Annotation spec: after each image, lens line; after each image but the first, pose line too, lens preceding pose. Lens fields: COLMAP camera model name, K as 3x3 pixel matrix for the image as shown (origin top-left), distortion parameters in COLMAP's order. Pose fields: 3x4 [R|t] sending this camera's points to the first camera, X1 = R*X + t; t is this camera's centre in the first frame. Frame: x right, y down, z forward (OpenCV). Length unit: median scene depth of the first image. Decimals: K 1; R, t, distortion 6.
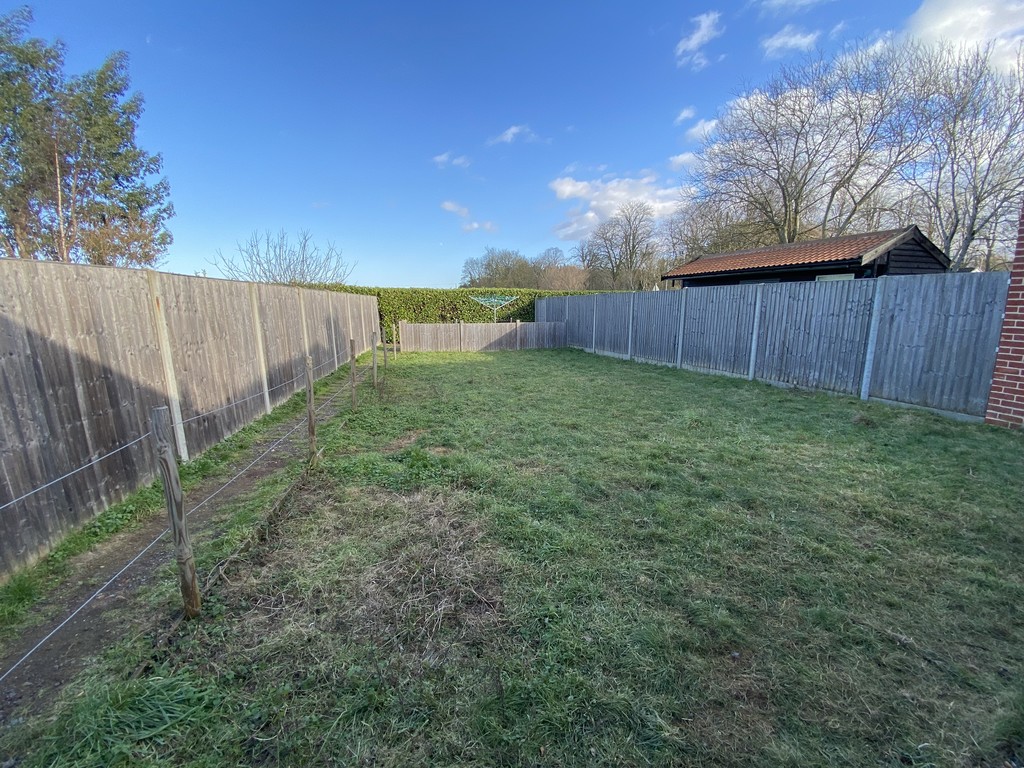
lens RADIAL K [[410.6, 0, 513.3], [0, 410.6, 377.5], [0, 0, 1]] dist [0.020477, -0.019503]
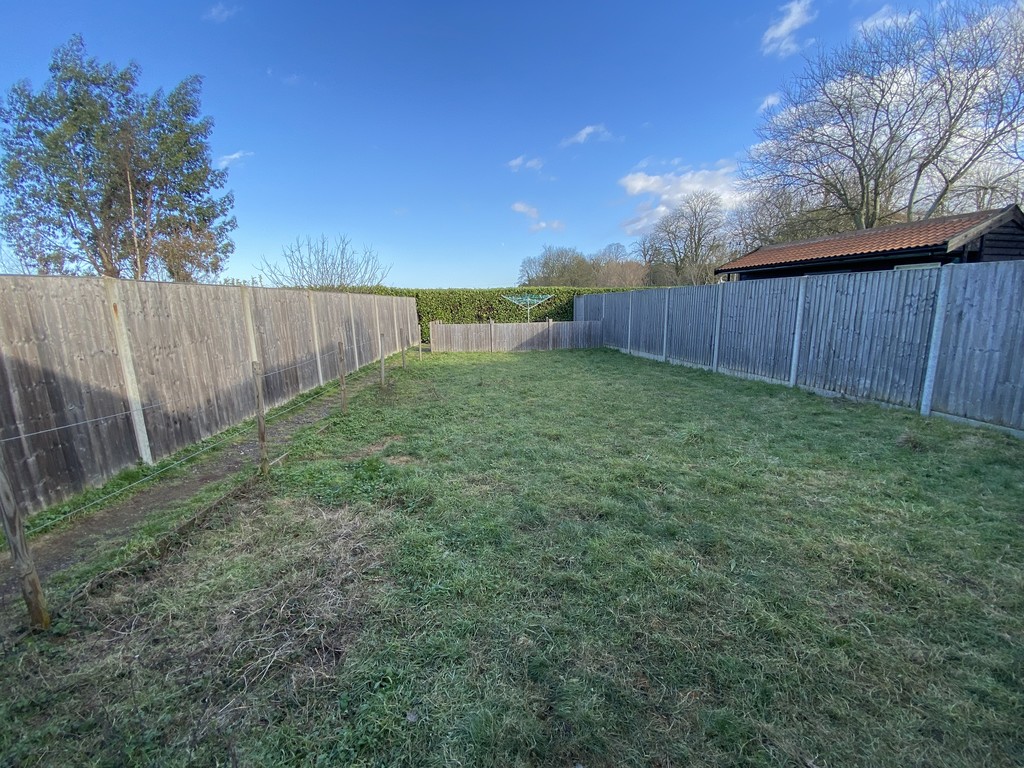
lens RADIAL K [[410.6, 0, 513.3], [0, 410.6, 377.5], [0, 0, 1]] dist [0.020477, -0.019503]
pose [[0.989585, 0.011416, -0.143497, 0.178017], [-0.010963, 0.999932, 0.003948, -0.016521], [0.143532, -0.002334, 0.989643, 0.080714]]
